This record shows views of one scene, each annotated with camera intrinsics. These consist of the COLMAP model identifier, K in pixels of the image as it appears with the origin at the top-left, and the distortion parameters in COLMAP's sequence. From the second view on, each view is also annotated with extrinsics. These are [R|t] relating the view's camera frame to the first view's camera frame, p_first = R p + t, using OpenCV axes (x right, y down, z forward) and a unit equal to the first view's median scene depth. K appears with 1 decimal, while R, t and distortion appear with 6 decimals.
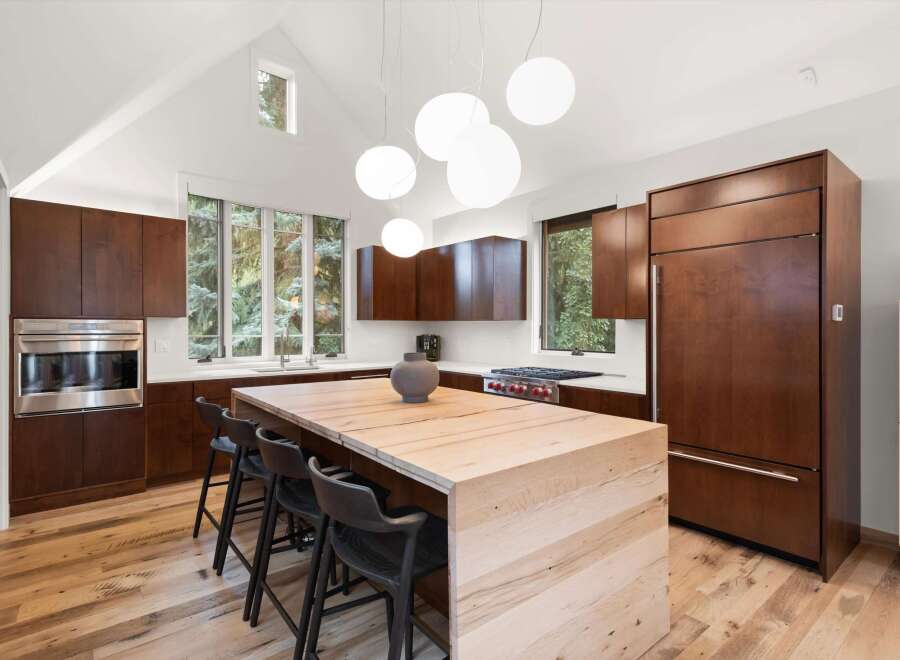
lens RADIAL K [[461.6, 0, 426.2], [0, 461.6, 331.0], [0, 0, 1]] dist [0.001062, -0.000008]
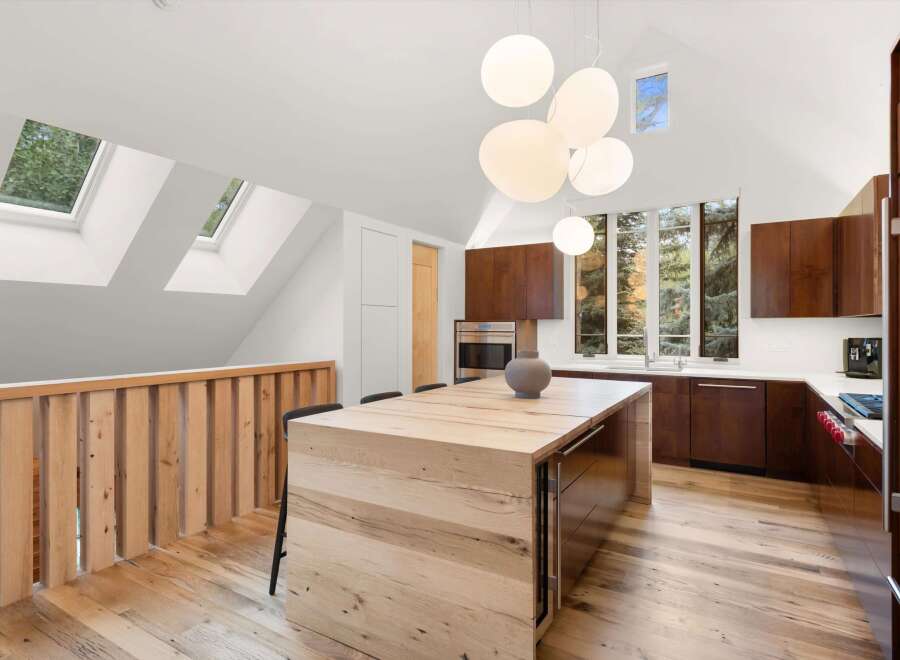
lens RADIAL K [[462.5, 0, 449.3], [0, 462.5, 326.6], [0, 0, 1]] dist [0.002225, -0.000350]
pose [[0.385854, -0.002136, -0.922557, 0.566406], [-0.006373, 0.999967, -0.004980, -0.001480], [0.922538, 0.007801, 0.385828, 0.277156]]
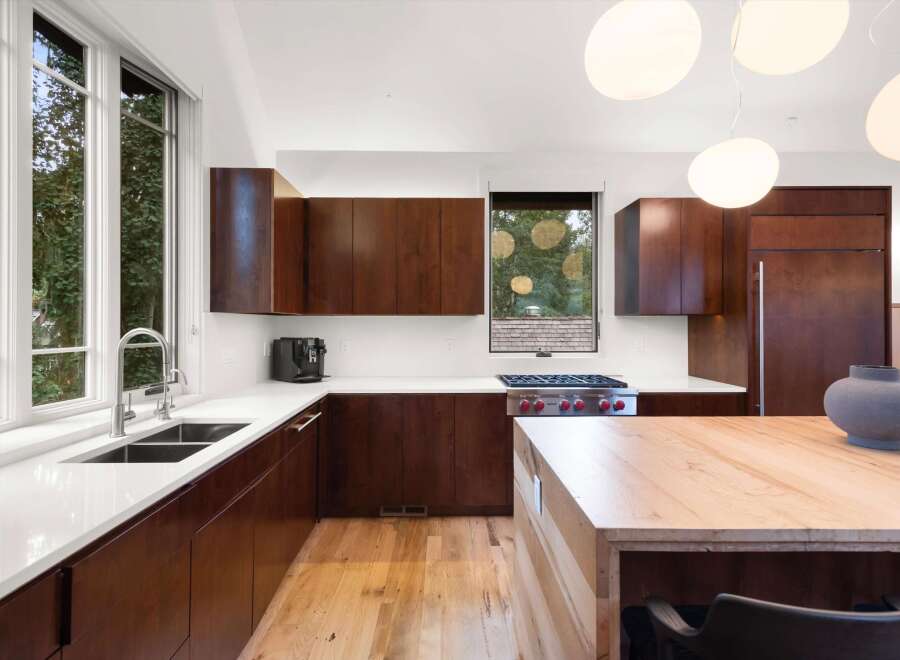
lens RADIAL K [[502.1, 0, 376.5], [0, 502.1, 325.2], [0, 0, 1]] dist [0.000808, -0.000071]
pose [[0.585662, -0.004044, 0.810545, -0.670252], [0.008682, 0.999961, -0.001284, -0.008985], [-0.810509, 0.007789, 0.585675, 0.769142]]
